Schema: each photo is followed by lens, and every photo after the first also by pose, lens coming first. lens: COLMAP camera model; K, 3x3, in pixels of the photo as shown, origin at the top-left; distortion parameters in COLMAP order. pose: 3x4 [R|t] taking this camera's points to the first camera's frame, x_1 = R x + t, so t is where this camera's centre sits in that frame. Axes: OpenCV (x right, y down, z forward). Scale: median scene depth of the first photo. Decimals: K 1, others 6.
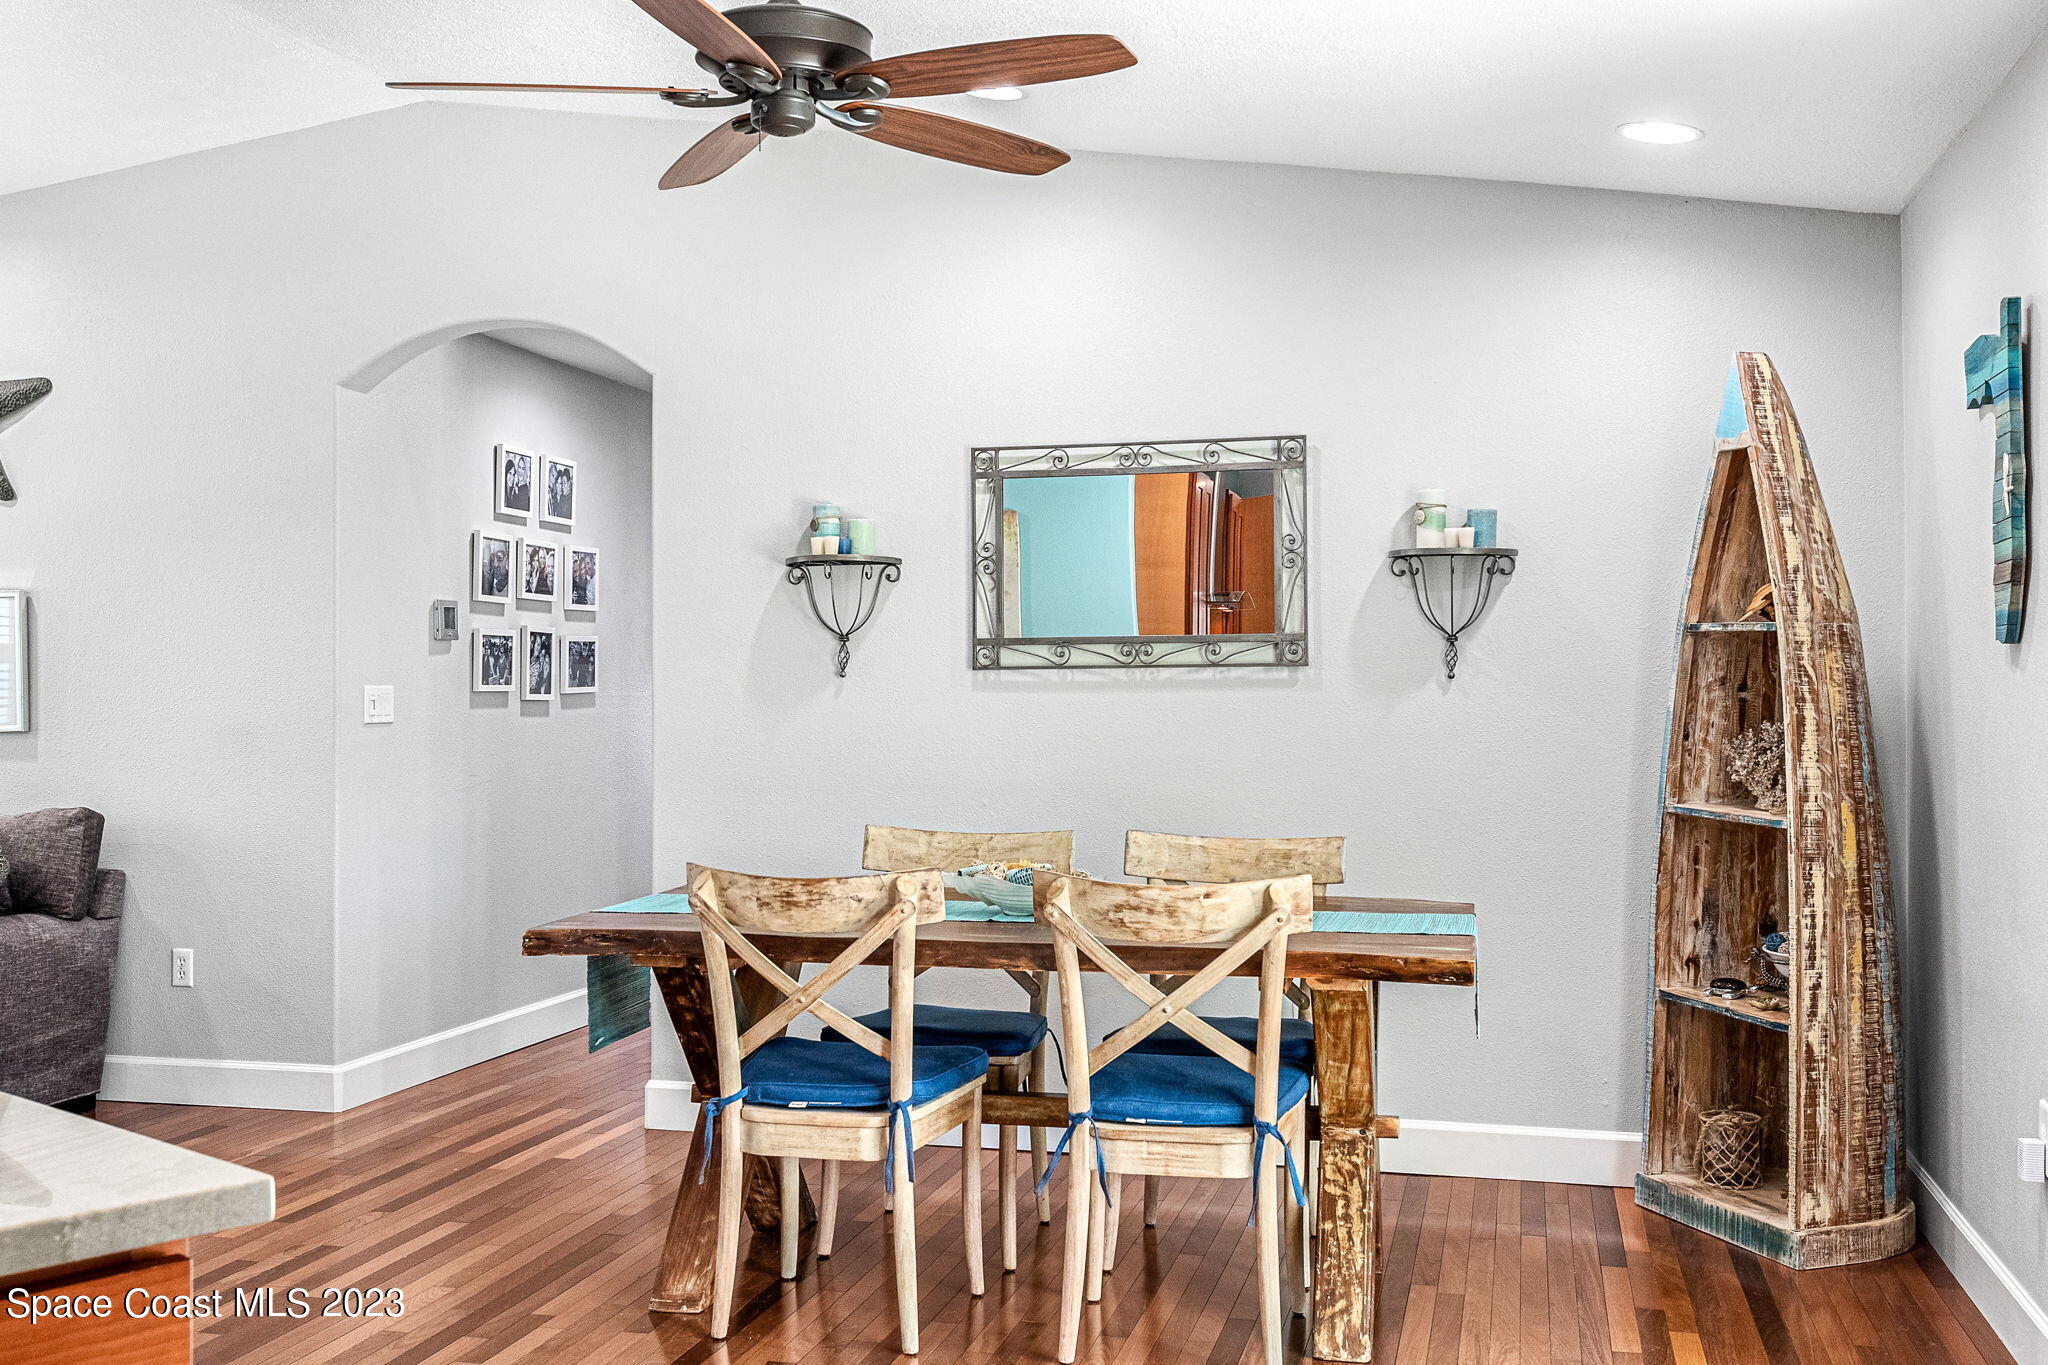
lens RADIAL K [[2030.3, 0, 1024.0], [0, 2030.3, 682.5], [0, 0, 1]] dist [-0.003011, 0.000878]
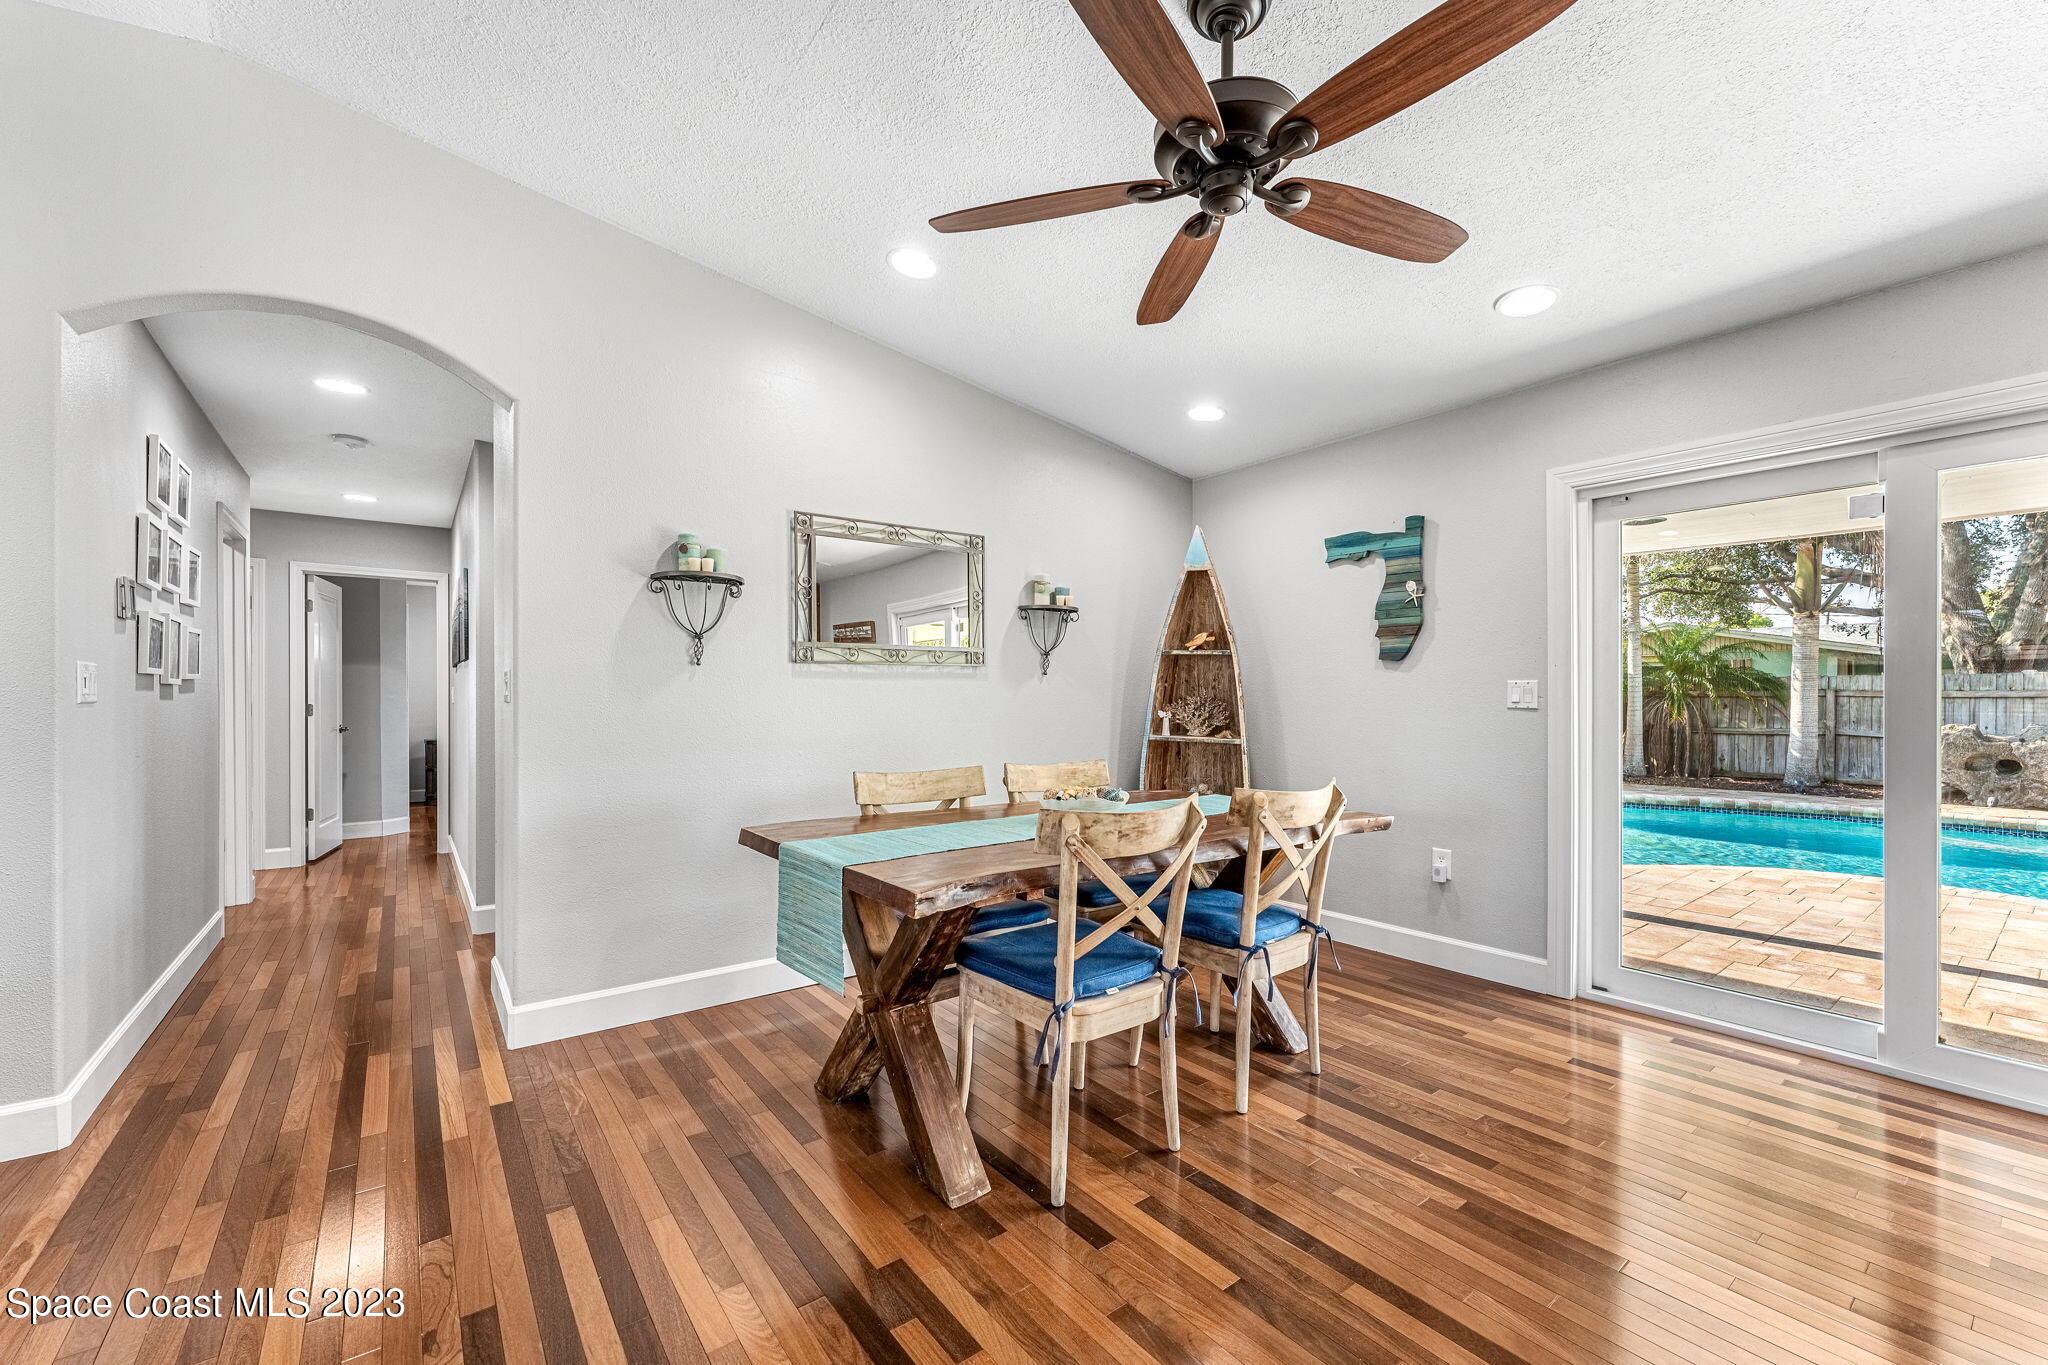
lens RADIAL K [[829.1, 0, 1020.9], [0, 829.1, 684.4], [0, 0, 1]] dist [0.000864, 0.000434]
pose [[0.635866, 0.014077, 0.771671, -0.395604], [-0.006026, 0.999894, -0.013274, 0.016867], [-0.771776, 0.003790, 0.635883, 0.512497]]
